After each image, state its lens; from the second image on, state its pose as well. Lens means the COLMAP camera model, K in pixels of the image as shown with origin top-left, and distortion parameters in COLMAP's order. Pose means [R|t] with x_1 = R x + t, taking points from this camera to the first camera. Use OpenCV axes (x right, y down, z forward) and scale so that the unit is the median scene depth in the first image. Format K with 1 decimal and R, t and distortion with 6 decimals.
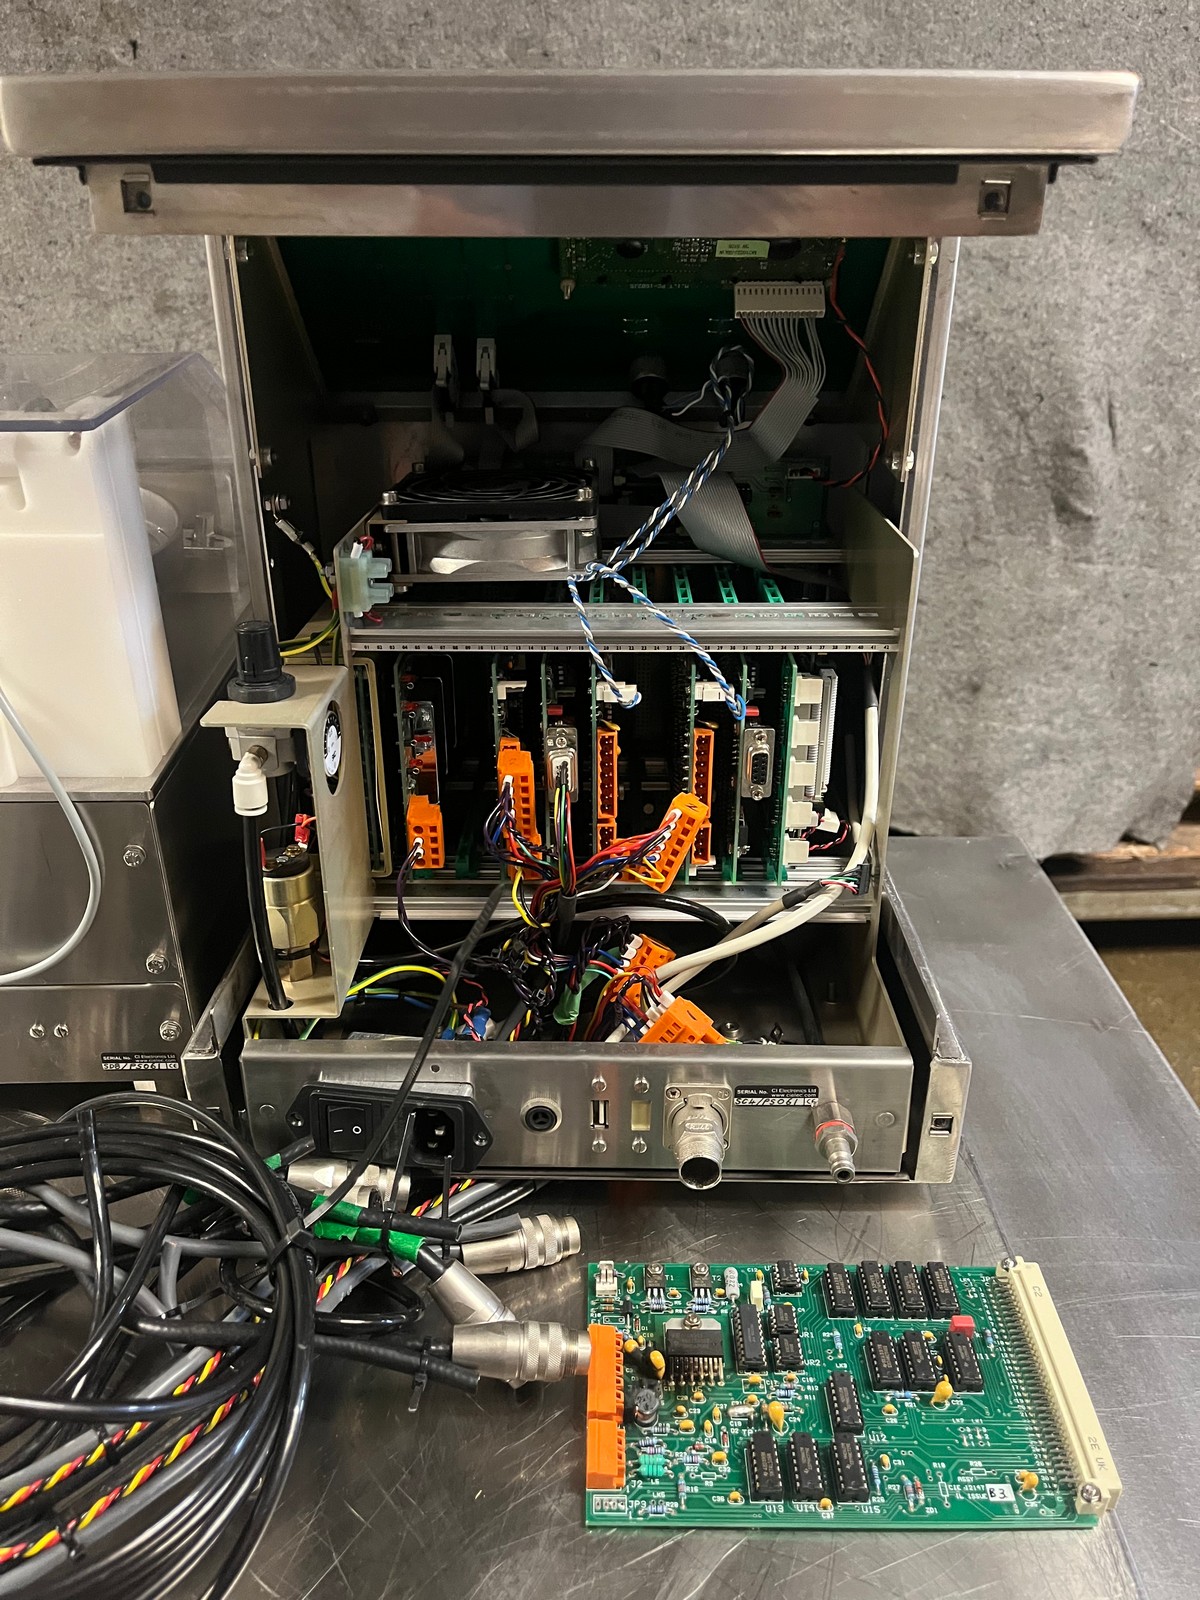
lens RADIAL K [[1177.1, 0, 588.4], [0, 1177.1, 788.0], [0, 0, 1]] dist [0.066069, -0.116179]
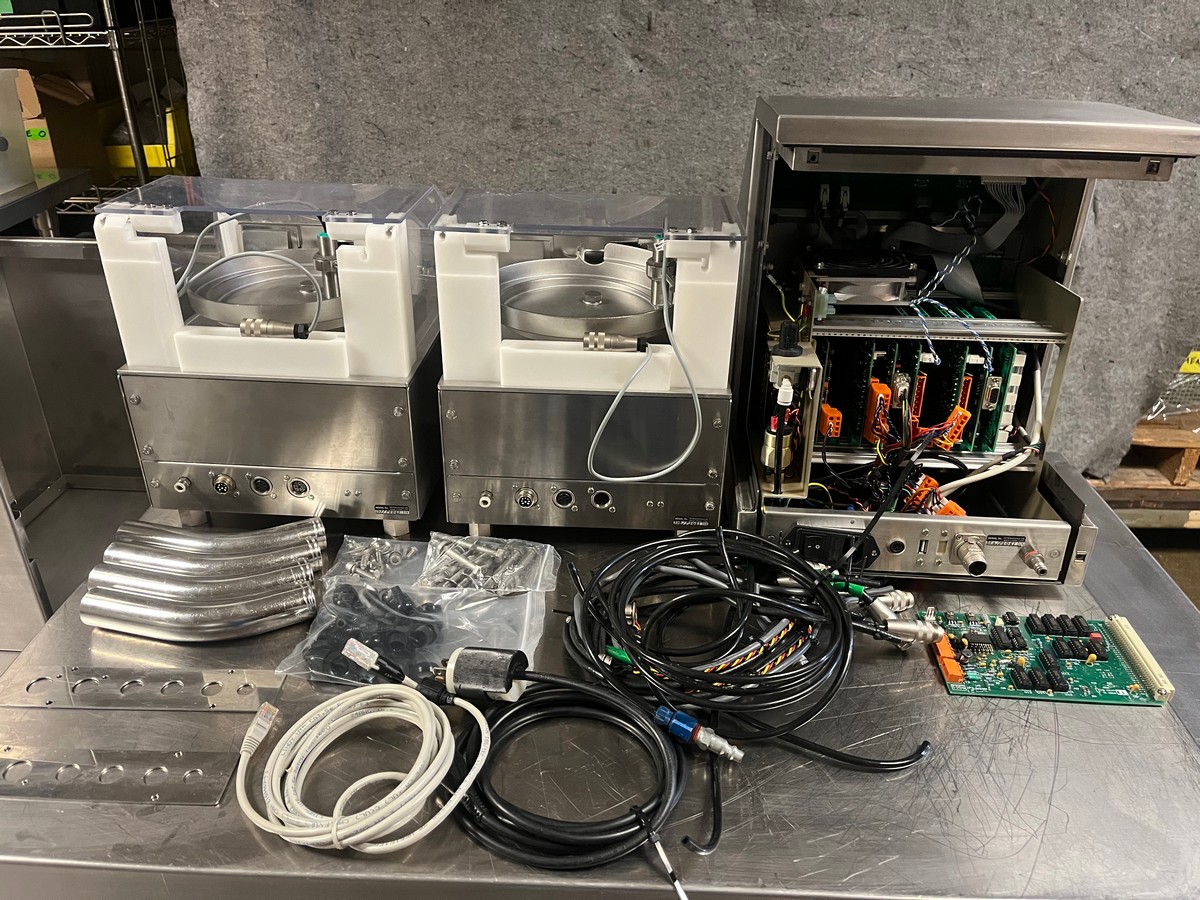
lens RADIAL K [[882.8, 0, 589.3], [0, 882.8, 445.8], [0, 0, 1]] dist [0.066069, -0.116179]
pose [[0.998513, 0.037091, -0.039959, -0.543270], [-0.037044, 0.999312, 0.001932, 0.102980], [0.040003, -0.000448, 0.999199, -0.679997]]
